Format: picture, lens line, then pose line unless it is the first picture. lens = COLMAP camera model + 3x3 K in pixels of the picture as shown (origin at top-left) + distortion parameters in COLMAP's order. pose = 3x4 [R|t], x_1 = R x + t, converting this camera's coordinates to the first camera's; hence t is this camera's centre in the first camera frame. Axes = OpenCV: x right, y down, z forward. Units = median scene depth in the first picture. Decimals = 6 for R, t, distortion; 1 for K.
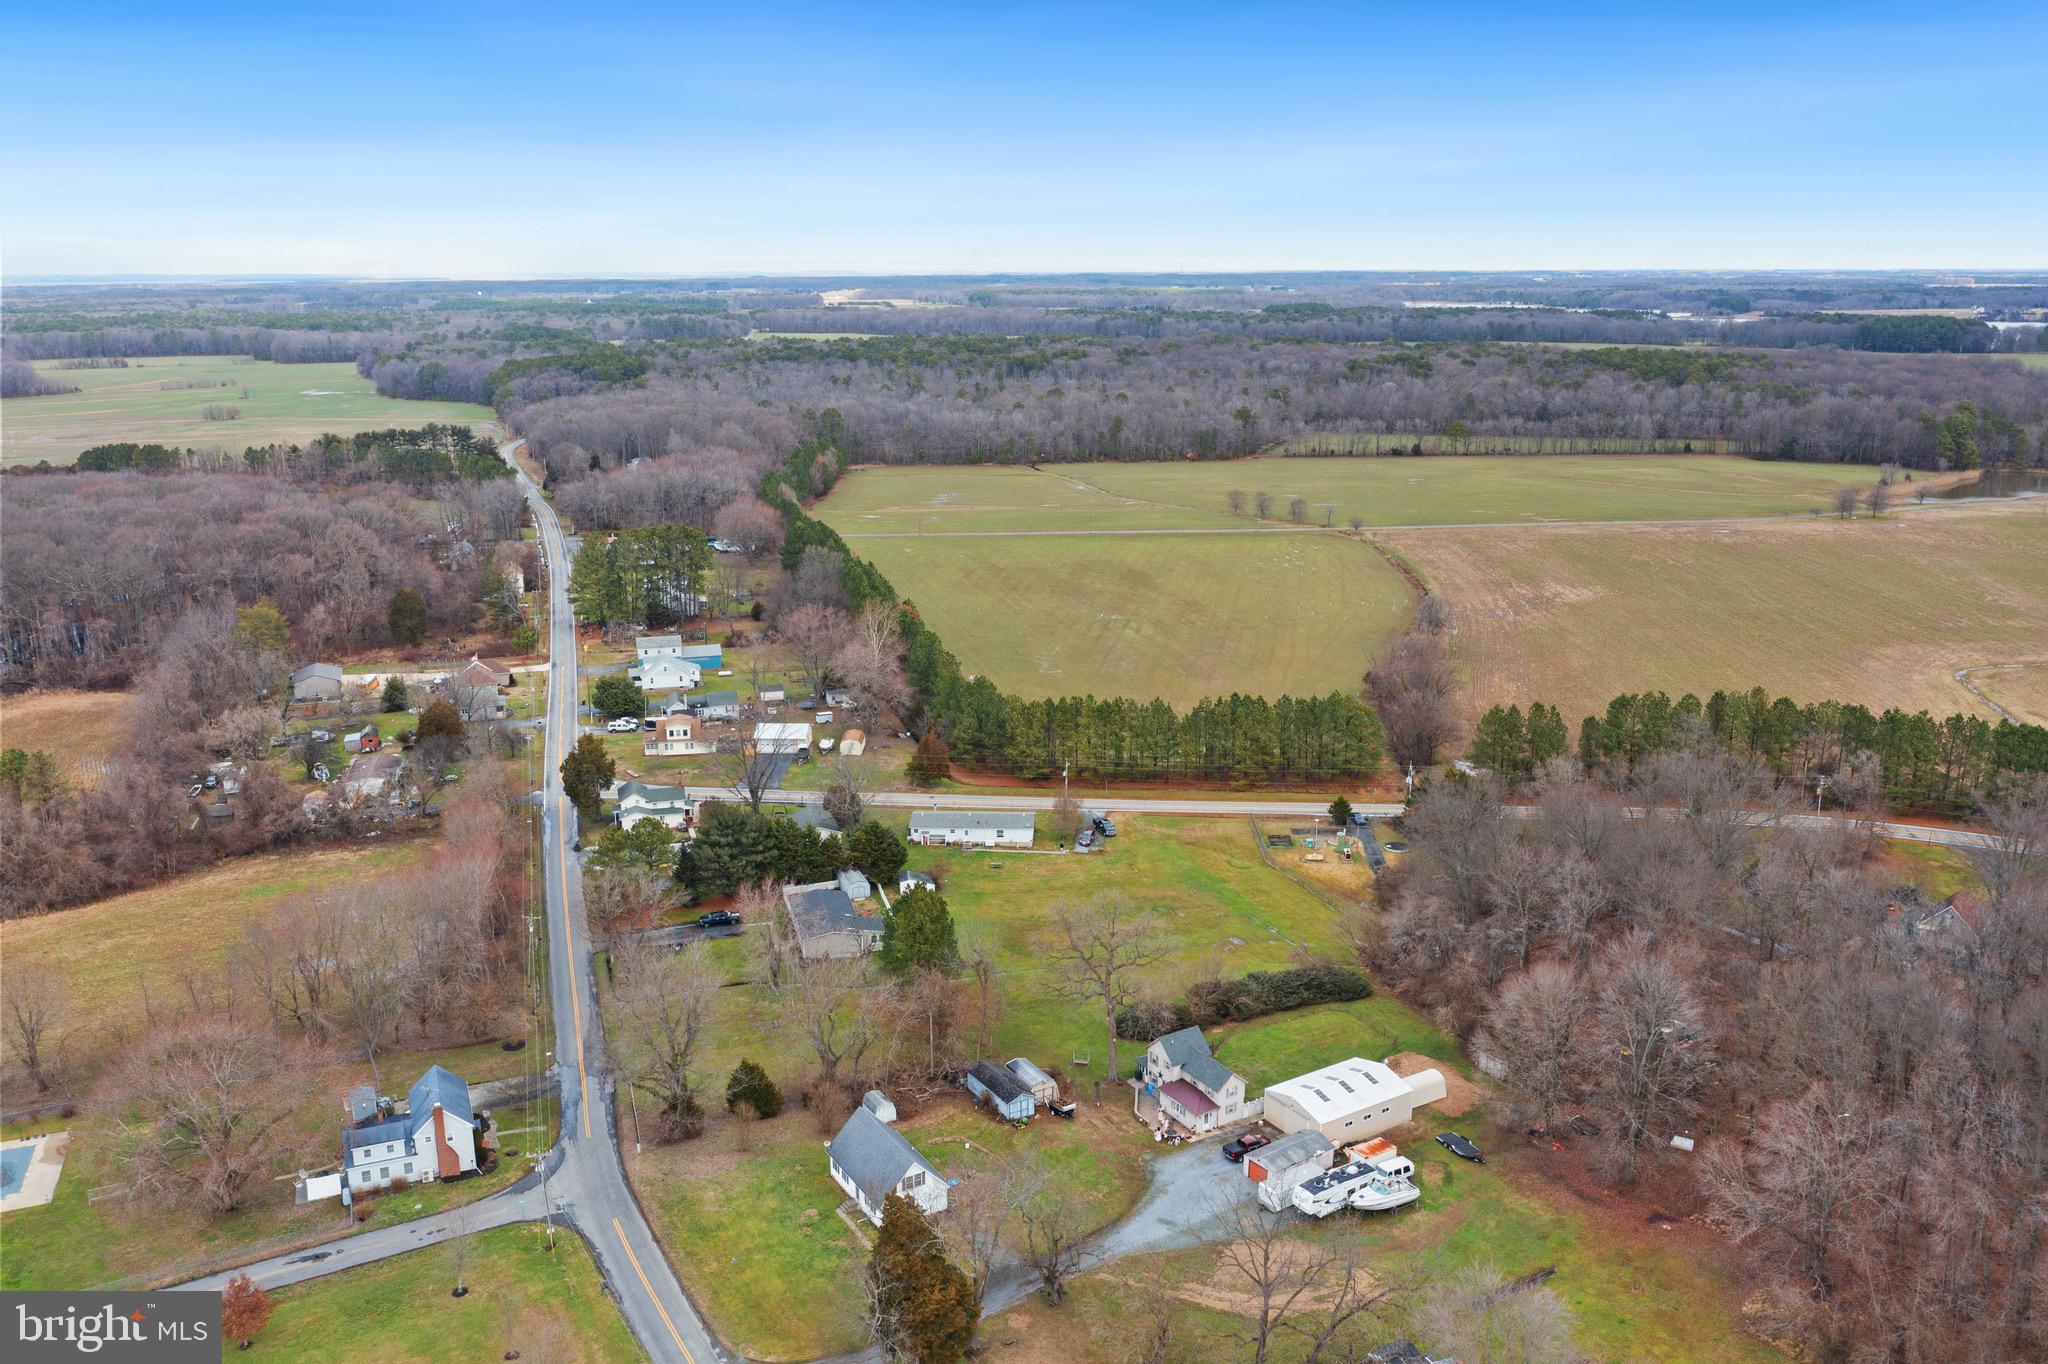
lens RADIAL K [[1627.6, 0, 1024.0], [0, 1627.6, 682.0], [0, 0, 1]] dist [-0.003184, 0.004115]
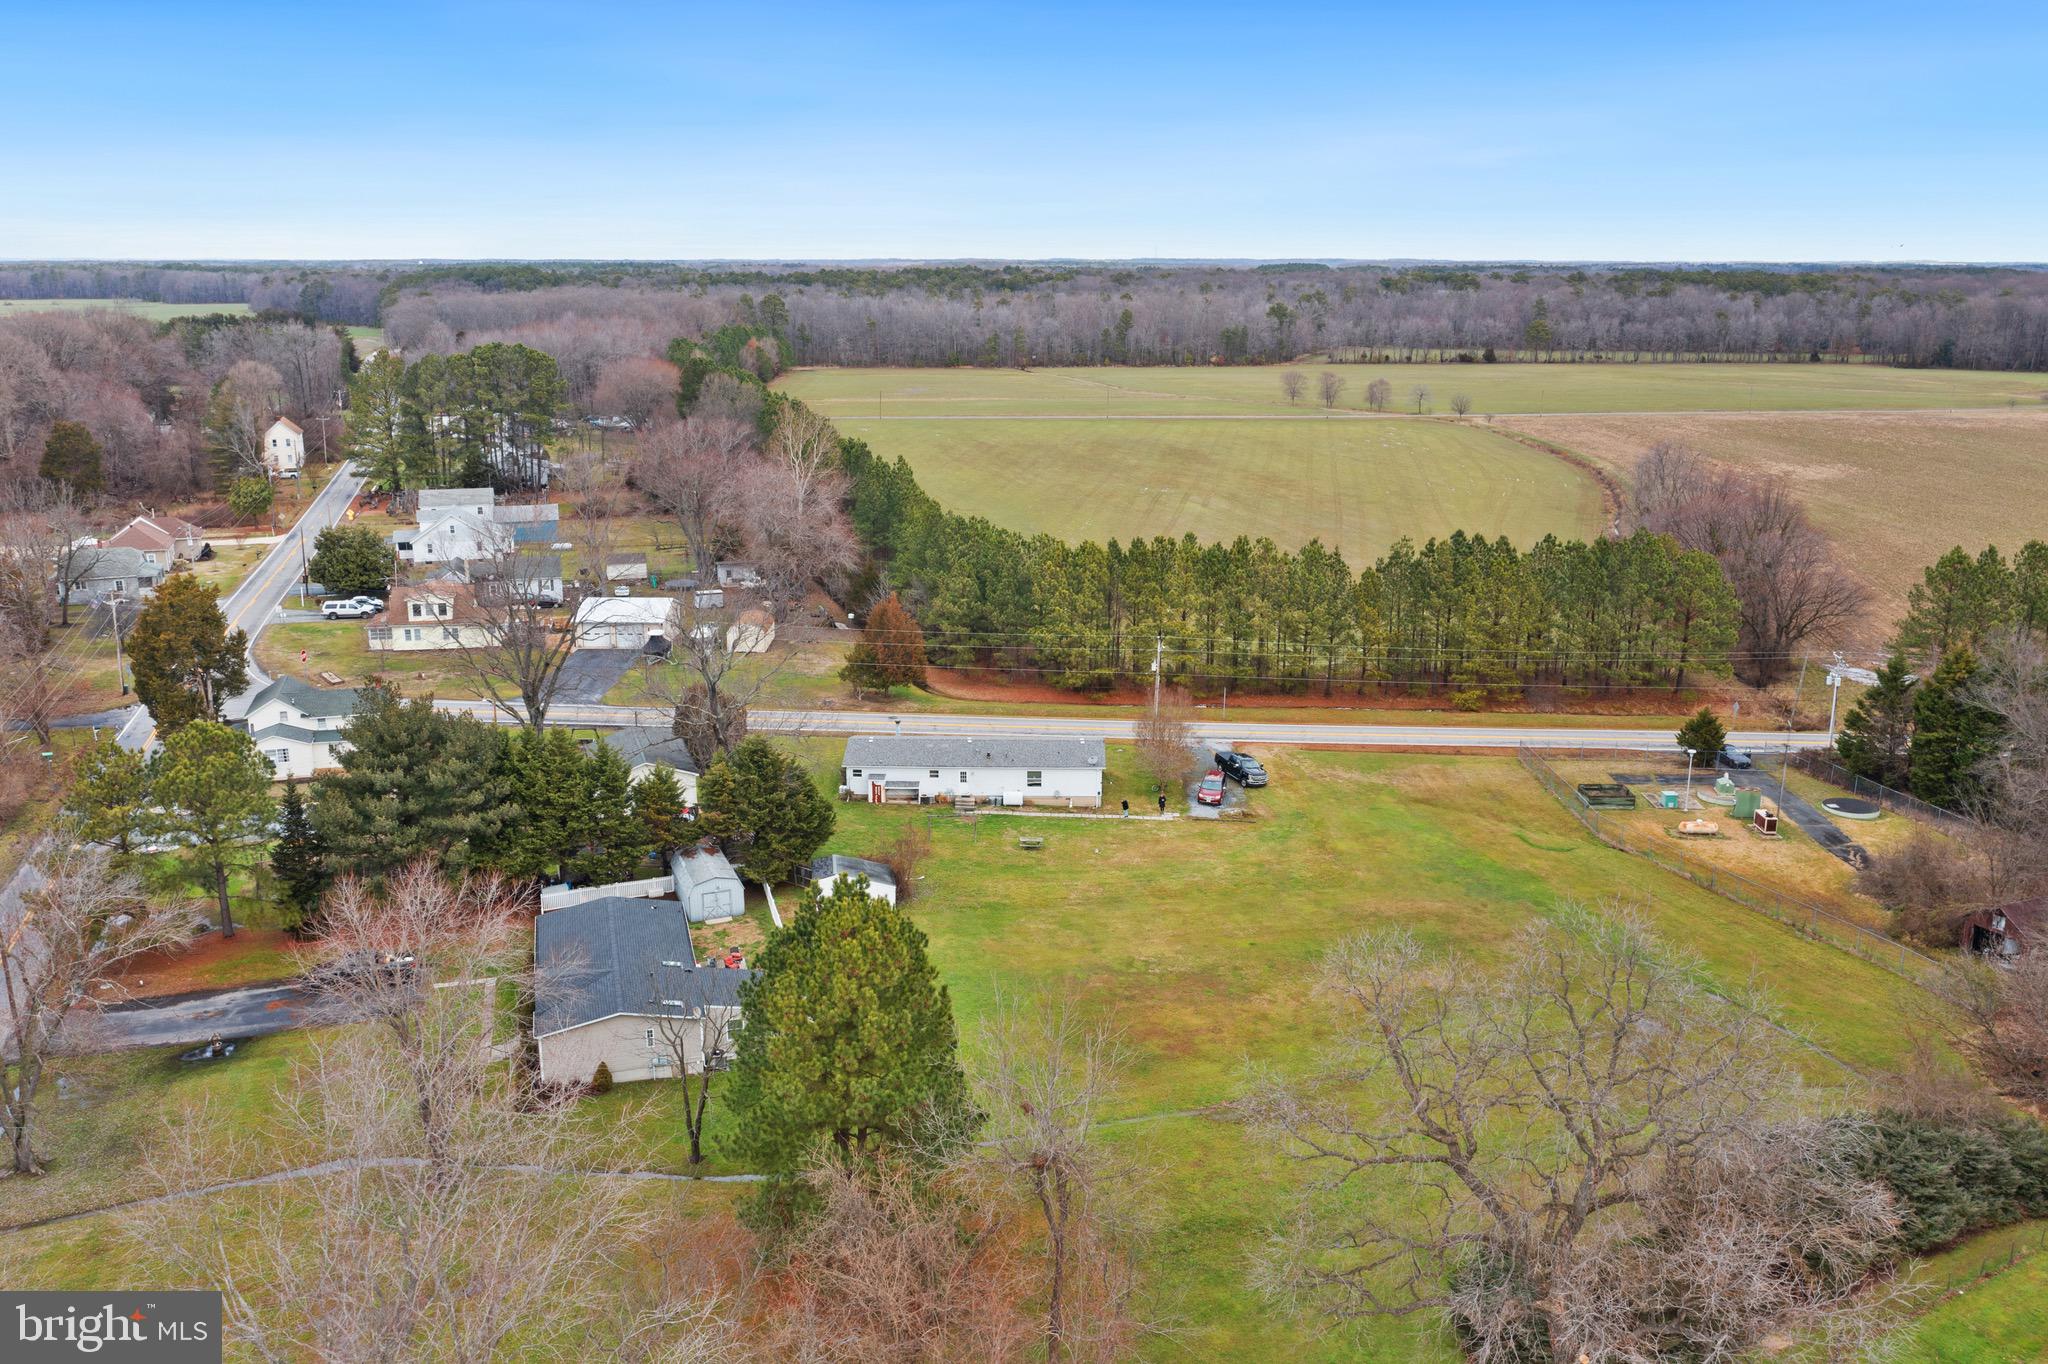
lens RADIAL K [[1651.1, 0, 1019.8], [0, 1651.1, 685.6], [0, 0, 1]] dist [-0.003944, 0.002919]
pose [[0.999856, 0.001585, 0.016914, -0.023884], [-0.001634, 0.999995, 0.002856, 0.056783], [-0.016909, -0.002883, 0.999853, 0.455060]]
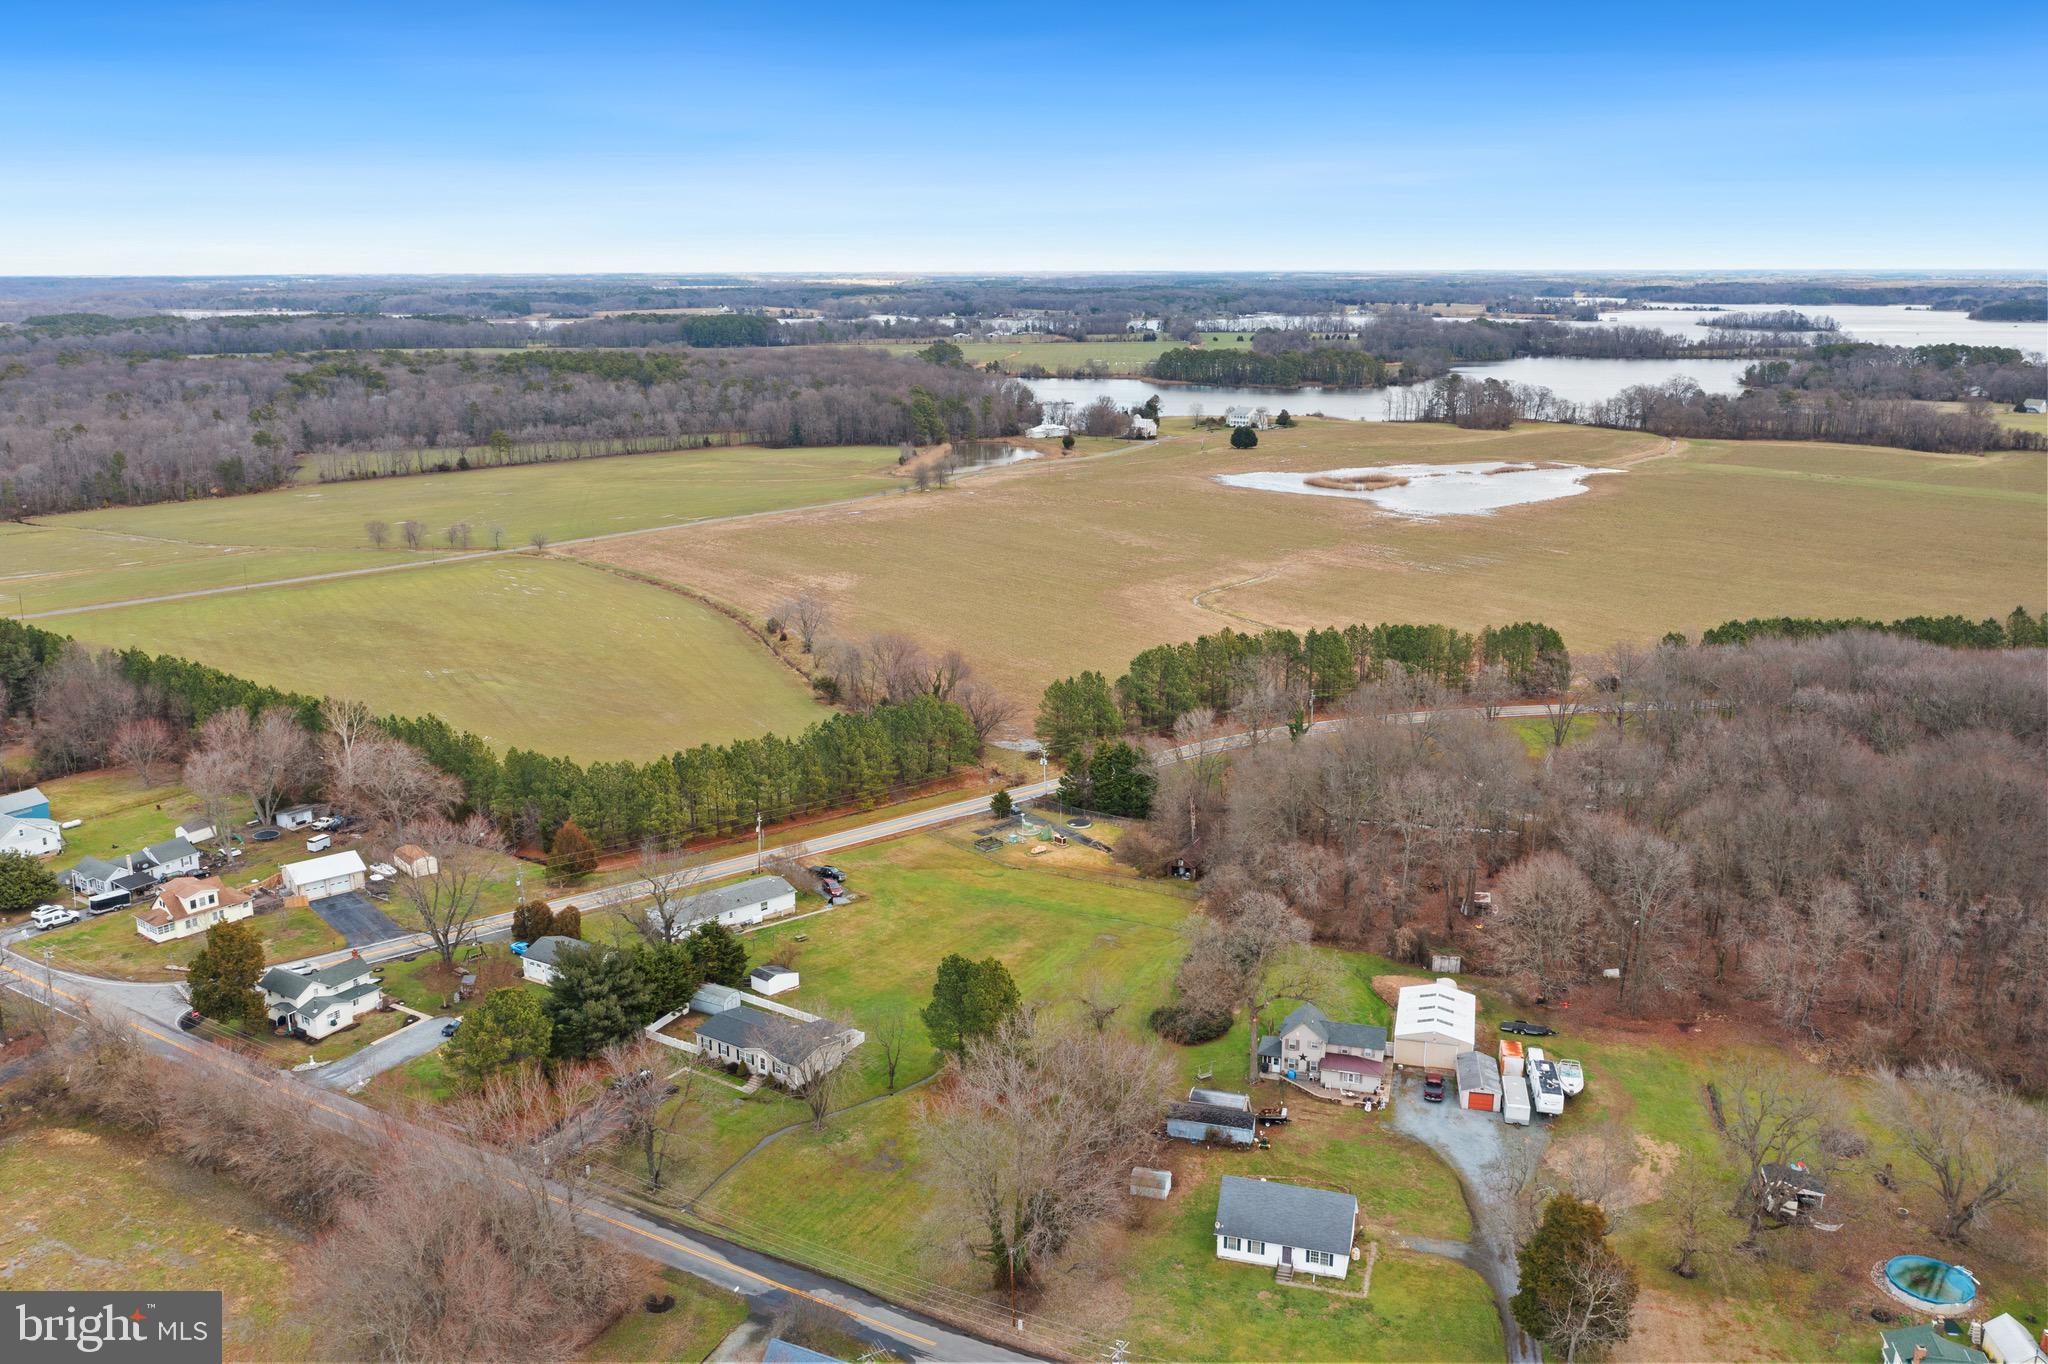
lens RADIAL K [[1635.8, 0, 1024.0], [0, 1635.8, 682.0], [0, 0, 1]] dist [-0.009101, 0.008250]
pose [[0.741109, -0.164659, 0.650880, -0.414623], [0.167005, 0.984200, 0.058825, -0.049662], [-0.650282, 0.065104, 0.756898, 0.195492]]
